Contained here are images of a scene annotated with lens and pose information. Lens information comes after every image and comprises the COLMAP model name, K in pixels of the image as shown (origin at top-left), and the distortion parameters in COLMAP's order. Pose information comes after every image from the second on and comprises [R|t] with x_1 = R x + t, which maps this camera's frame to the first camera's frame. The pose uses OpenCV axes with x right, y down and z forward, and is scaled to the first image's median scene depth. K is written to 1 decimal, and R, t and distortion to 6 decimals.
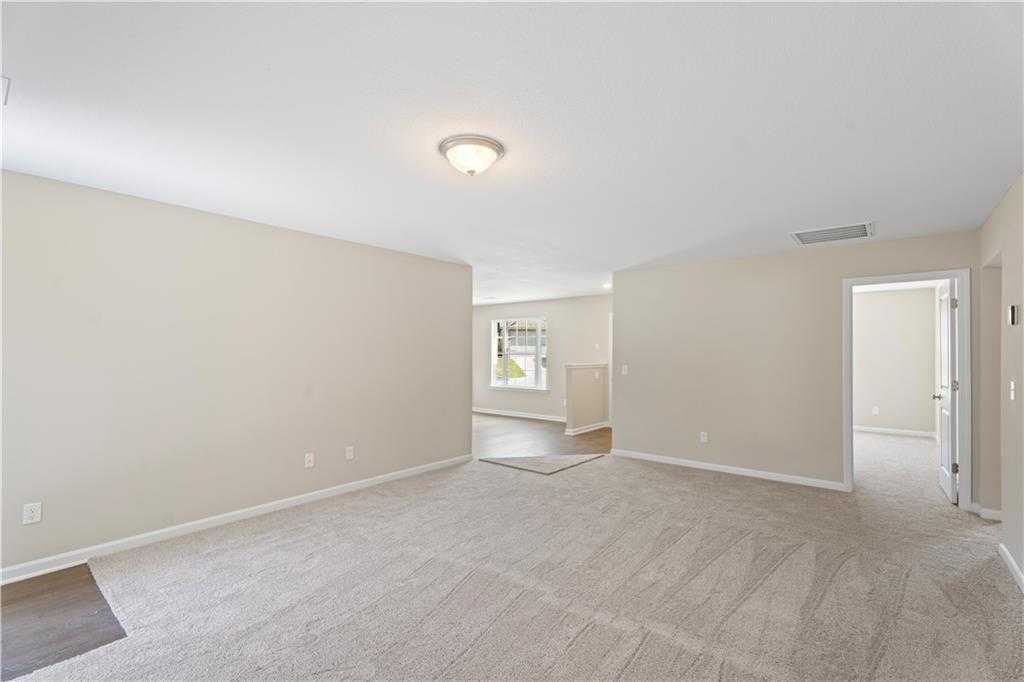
lens RADIAL K [[456.3, 0, 514.6], [0, 456.3, 349.6], [0, 0, 1]] dist [-0.001019, 0.000024]
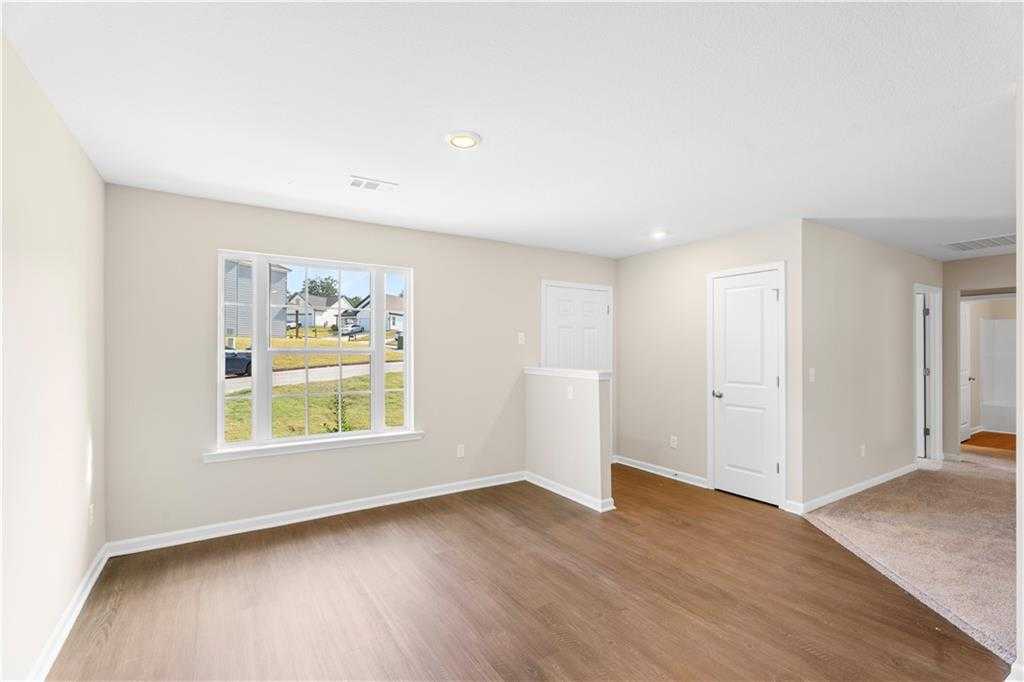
lens RADIAL K [[456.3, 0, 514.6], [0, 456.3, 349.6], [0, 0, 1]] dist [-0.001019, 0.000024]
pose [[0.318834, -0.000118, 0.947811, -0.700806], [-0.000137, 1.000000, 0.000170, 0.010364], [-0.947811, -0.000184, 0.318834, 1.646859]]
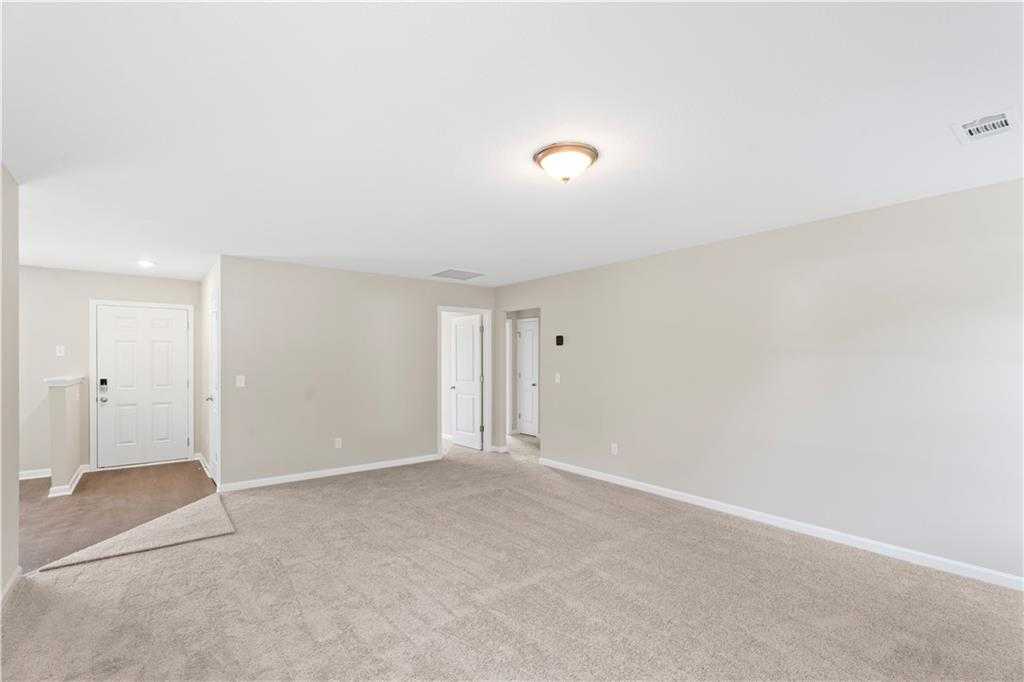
lens RADIAL K [[462.9, 0, 514.2], [0, 462.9, 353.0], [0, 0, 1]] dist [0.001418, 0.000328]
pose [[0.222840, 0.011173, 0.974791, -0.614333], [-0.003110, 0.999937, -0.010750, 0.002849], [-0.974850, -0.000637, 0.222861, 0.483309]]
